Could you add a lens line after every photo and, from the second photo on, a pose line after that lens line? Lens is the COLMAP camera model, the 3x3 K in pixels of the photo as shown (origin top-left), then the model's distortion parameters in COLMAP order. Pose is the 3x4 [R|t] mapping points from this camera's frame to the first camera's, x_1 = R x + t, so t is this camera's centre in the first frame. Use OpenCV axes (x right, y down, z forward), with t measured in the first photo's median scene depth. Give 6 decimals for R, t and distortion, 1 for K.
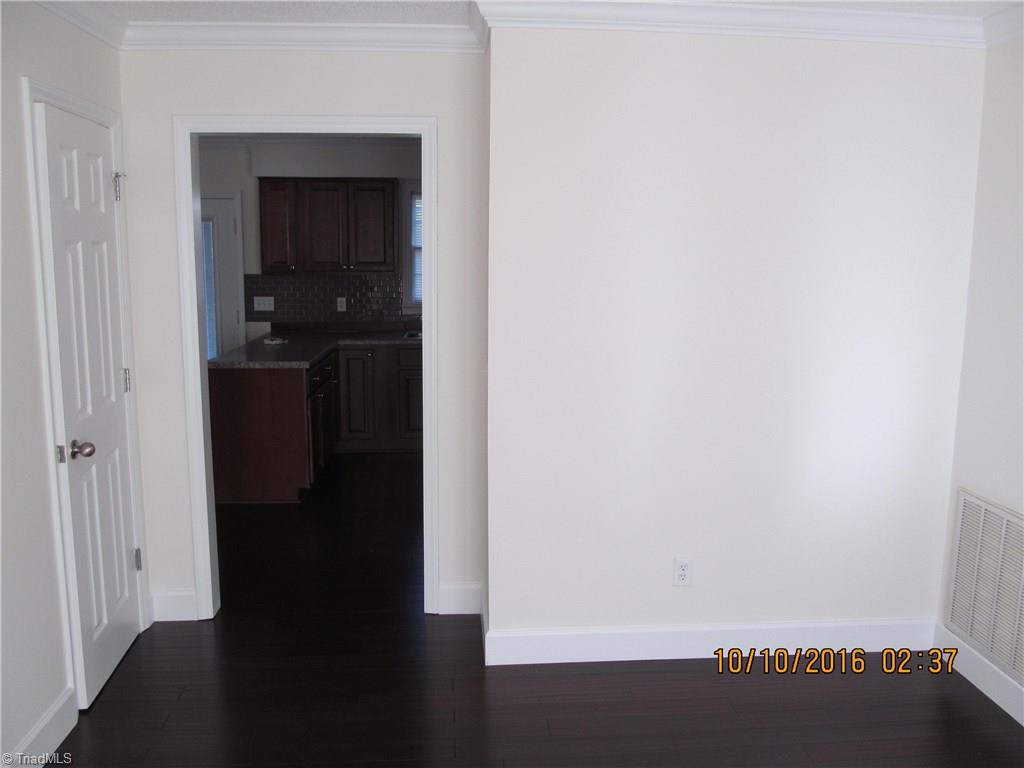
lens RADIAL K [[845.6, 0, 517.7], [0, 845.6, 378.0], [0, 0, 1]] dist [-0.057501, 0.009607]
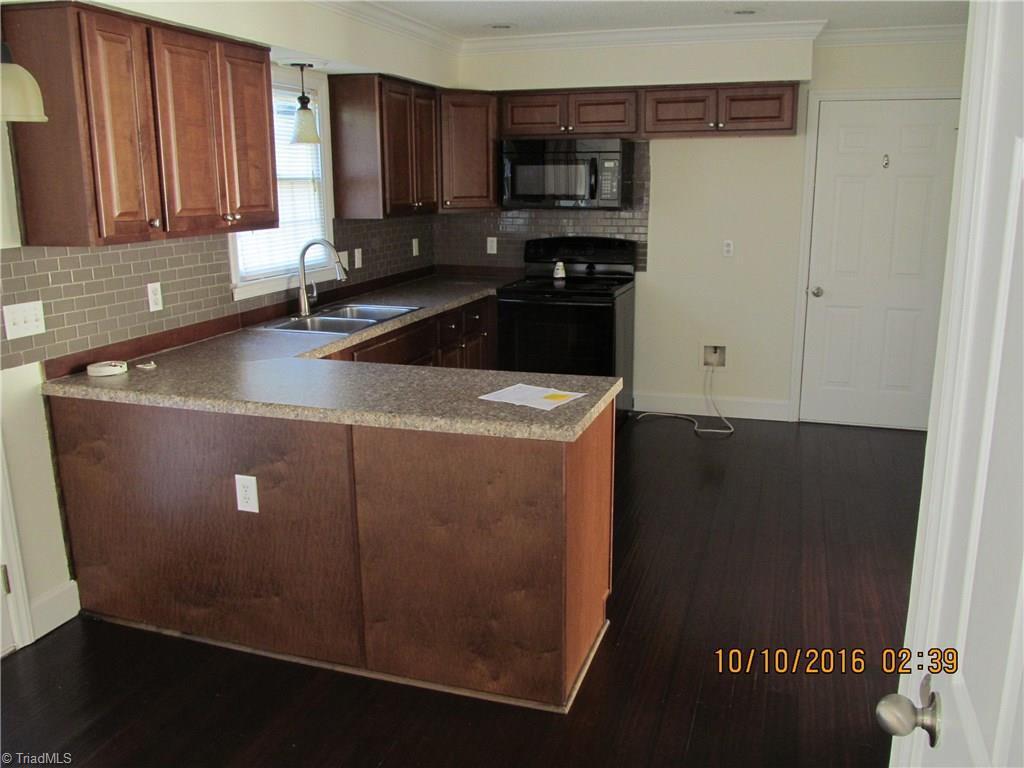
lens RADIAL K [[868.8, 0, 512.0], [0, 868.8, 384.0], [0, 0, 1]] dist [-0.042258, 0.006740]
pose [[0.381381, -0.221933, 0.897382, -0.603447], [0.151570, 0.972628, 0.176127, -0.096511], [-0.911907, 0.068845, 0.404580, 0.619828]]
